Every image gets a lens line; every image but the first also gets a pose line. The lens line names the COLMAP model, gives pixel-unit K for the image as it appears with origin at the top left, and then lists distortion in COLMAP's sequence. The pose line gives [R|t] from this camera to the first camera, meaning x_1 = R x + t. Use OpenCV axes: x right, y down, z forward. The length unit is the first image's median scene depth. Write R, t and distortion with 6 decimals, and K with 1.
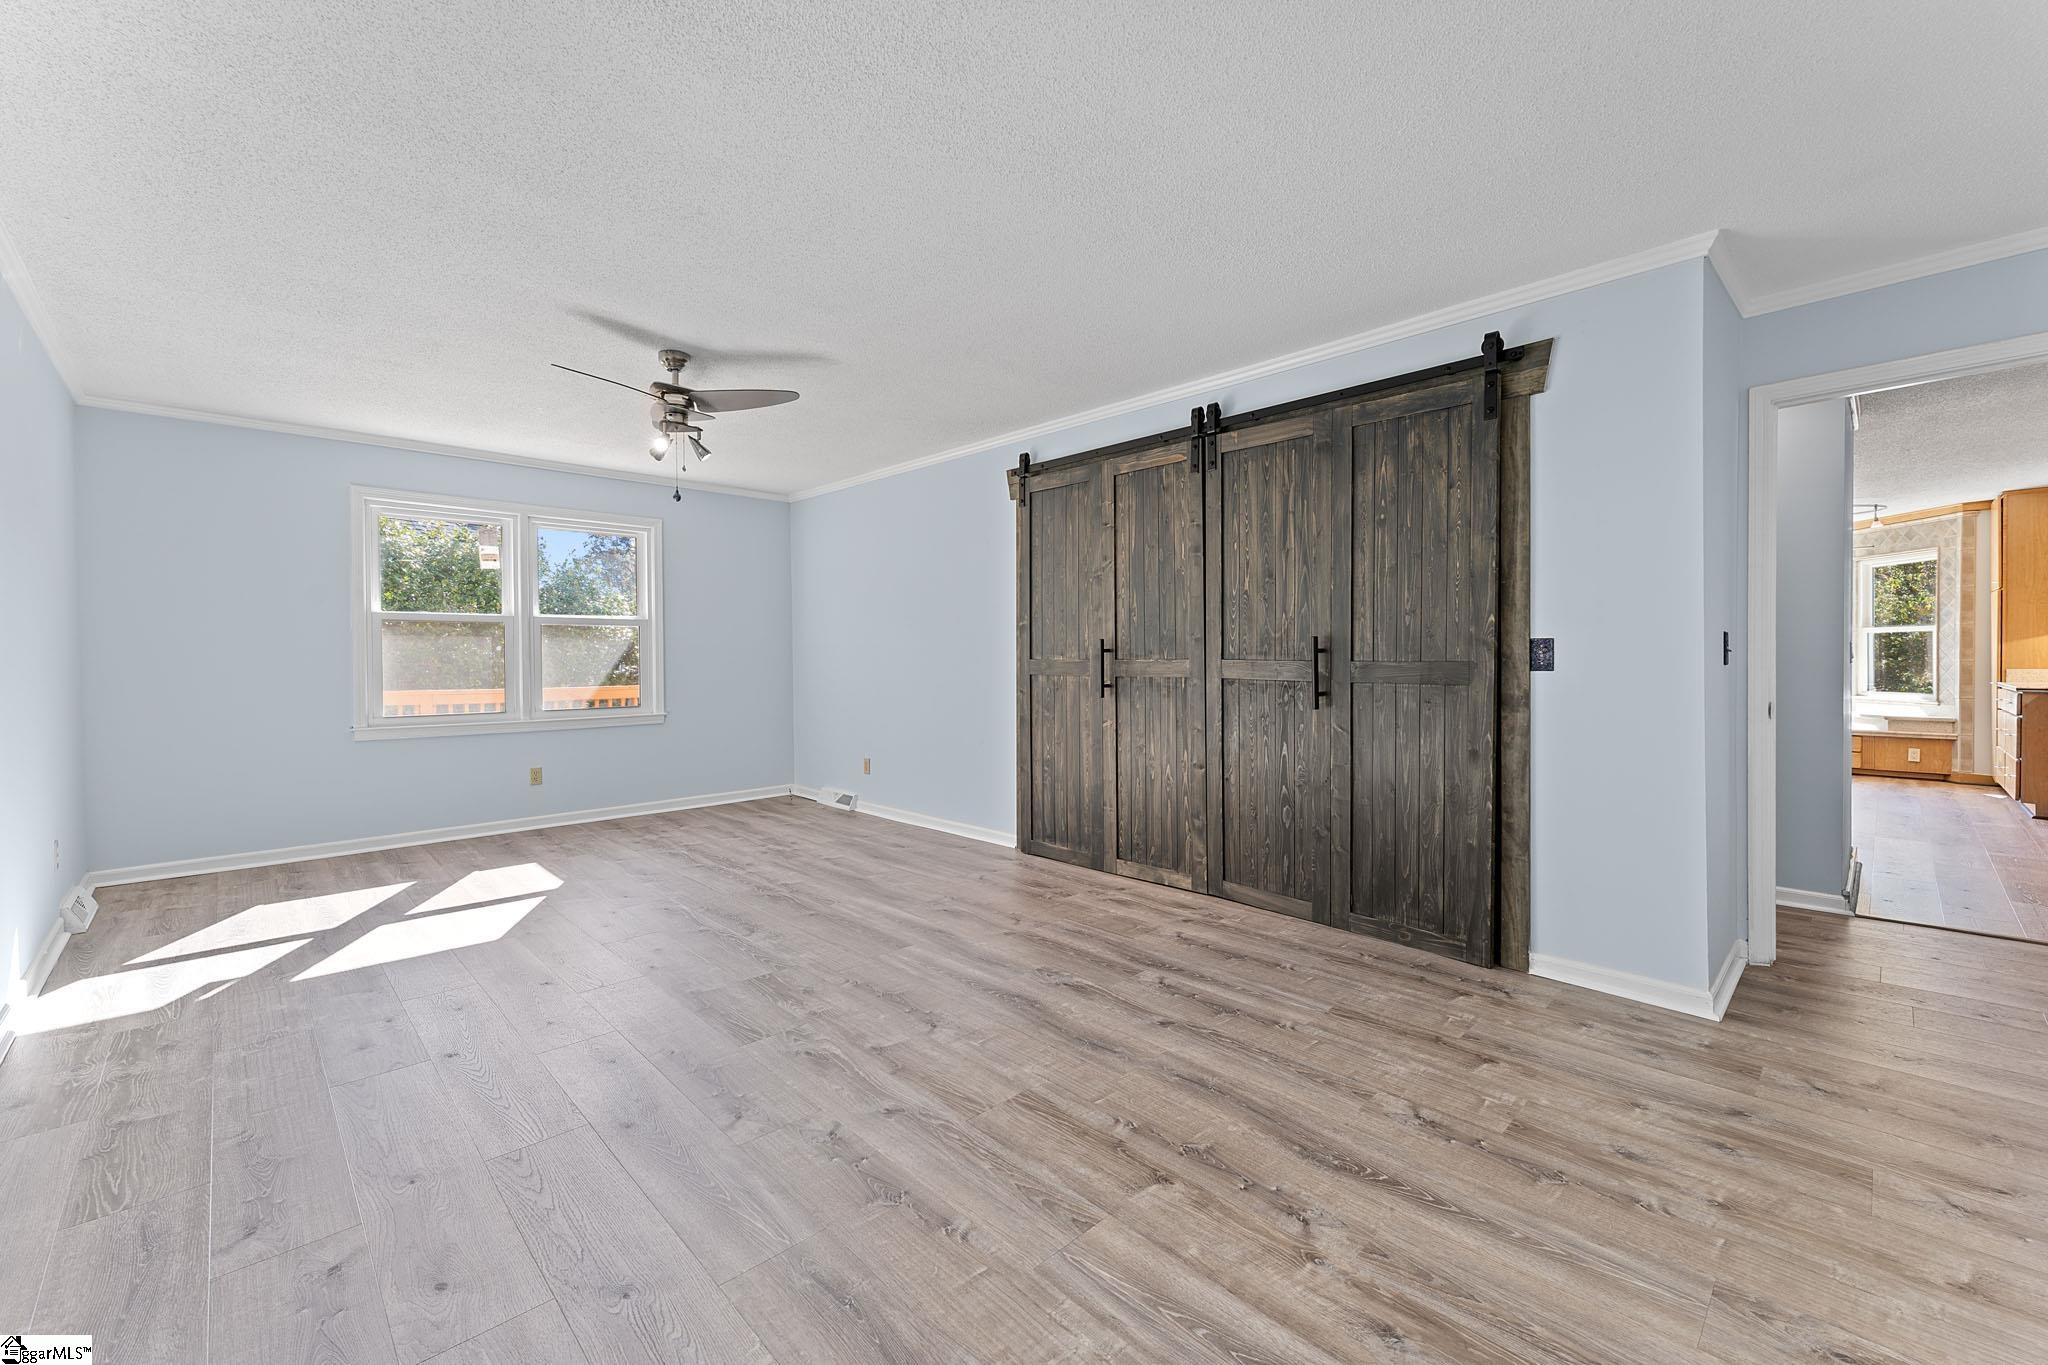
lens RADIAL K [[838.7, 0, 1026.8], [0, 838.7, 671.0], [0, 0, 1]] dist [0.002096, -0.000101]
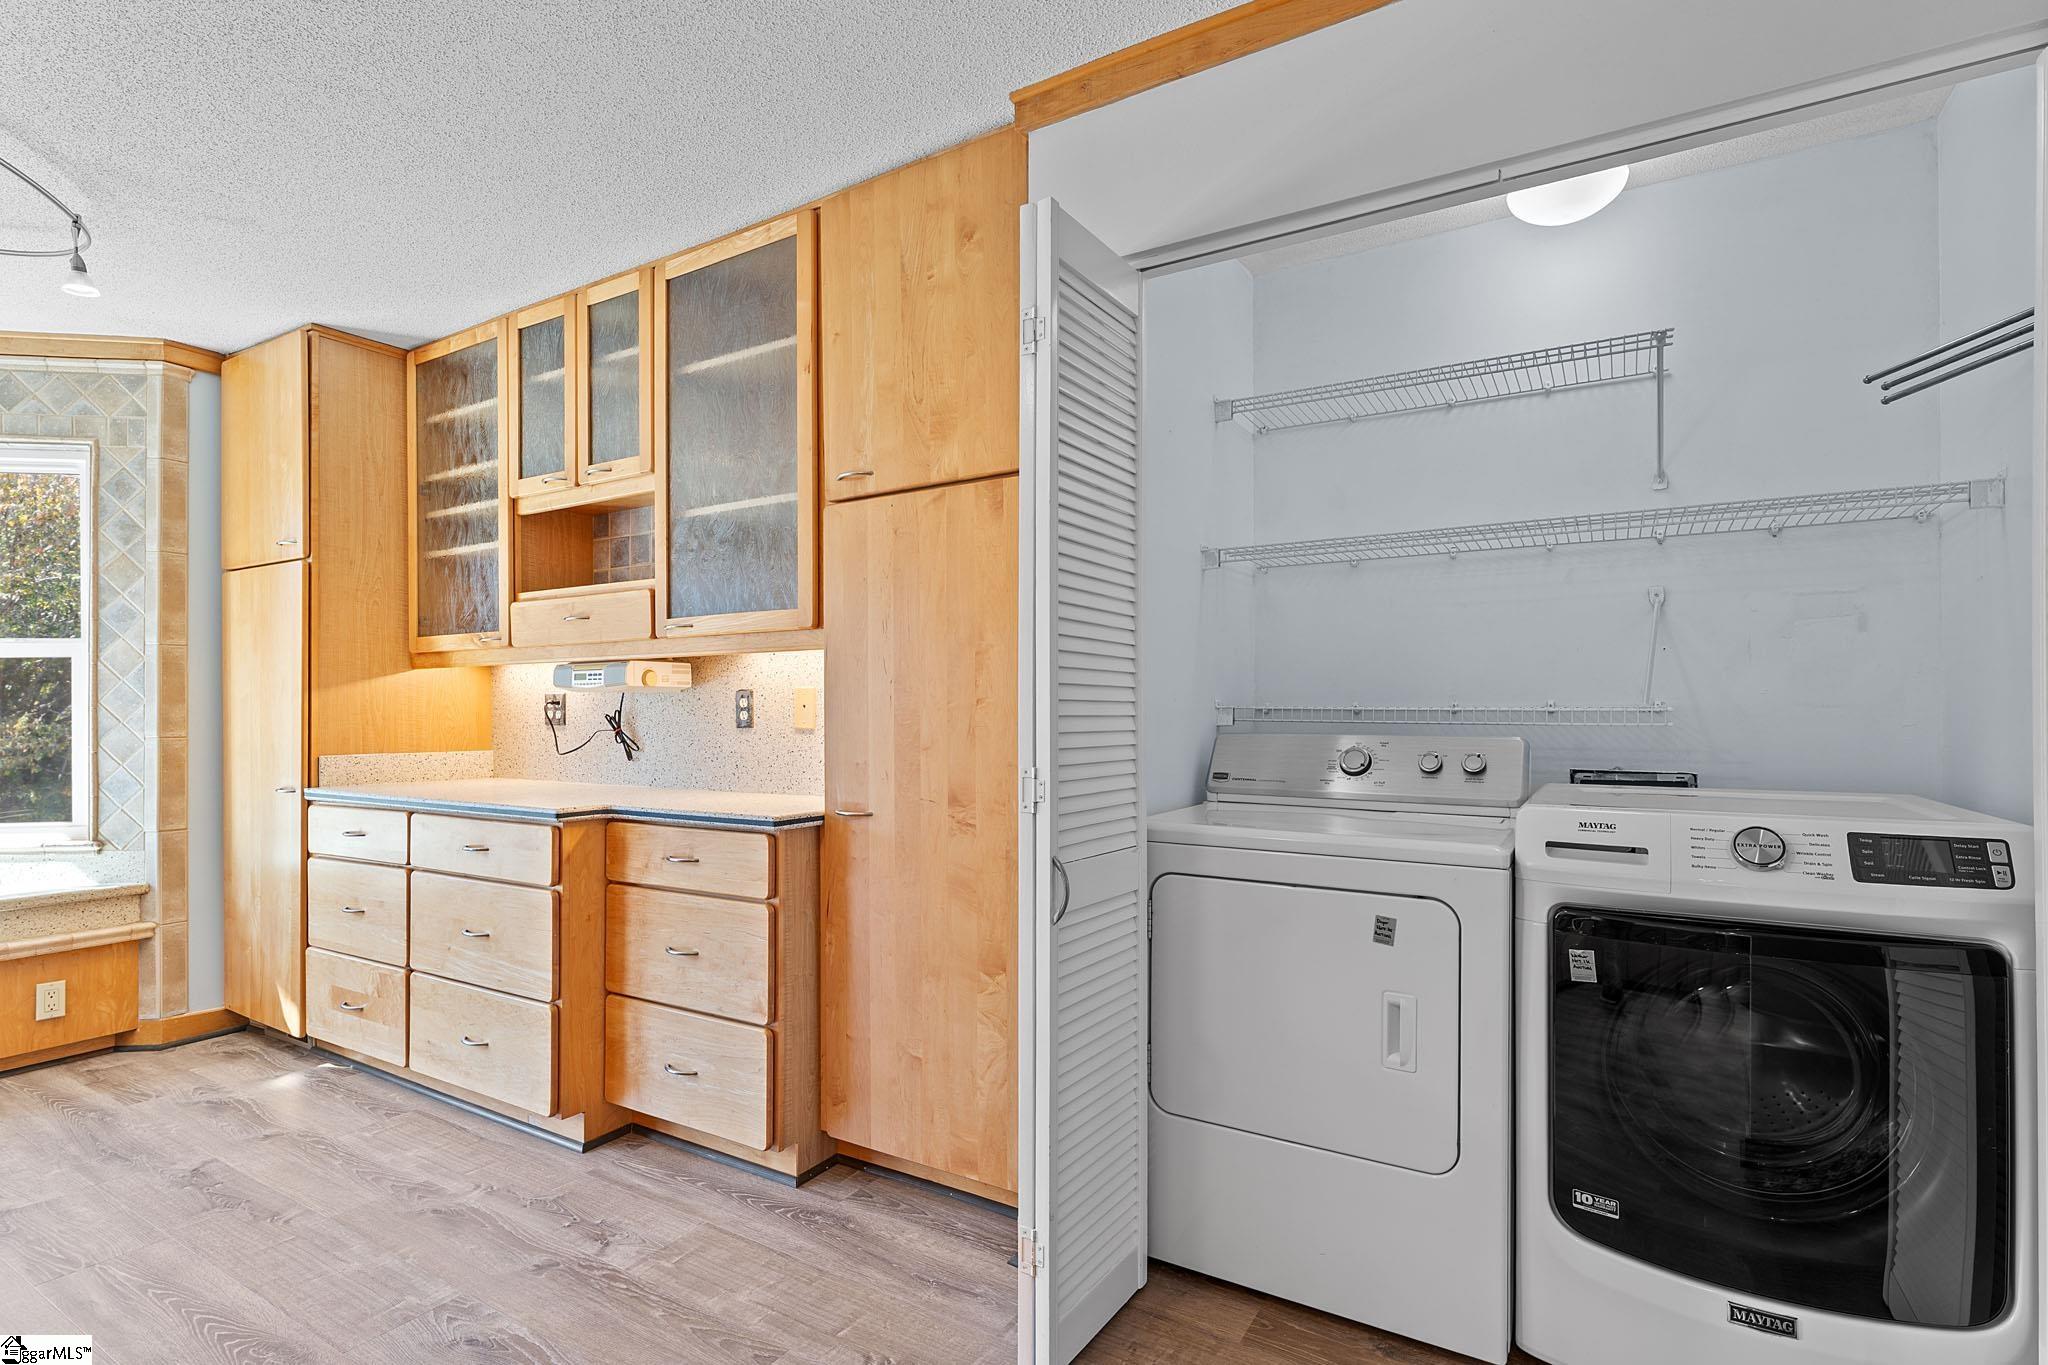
lens RADIAL K [[1009.4, 0, 1028.5], [0, 1009.4, 697.4], [0, 0, 1]] dist [0.004523, 0.000611]
pose [[-0.242511, 0.018268, 0.969977, 0.544674], [0.013867, 0.999786, -0.015363, -0.017069], [-0.970050, 0.009725, -0.242712, 0.714152]]
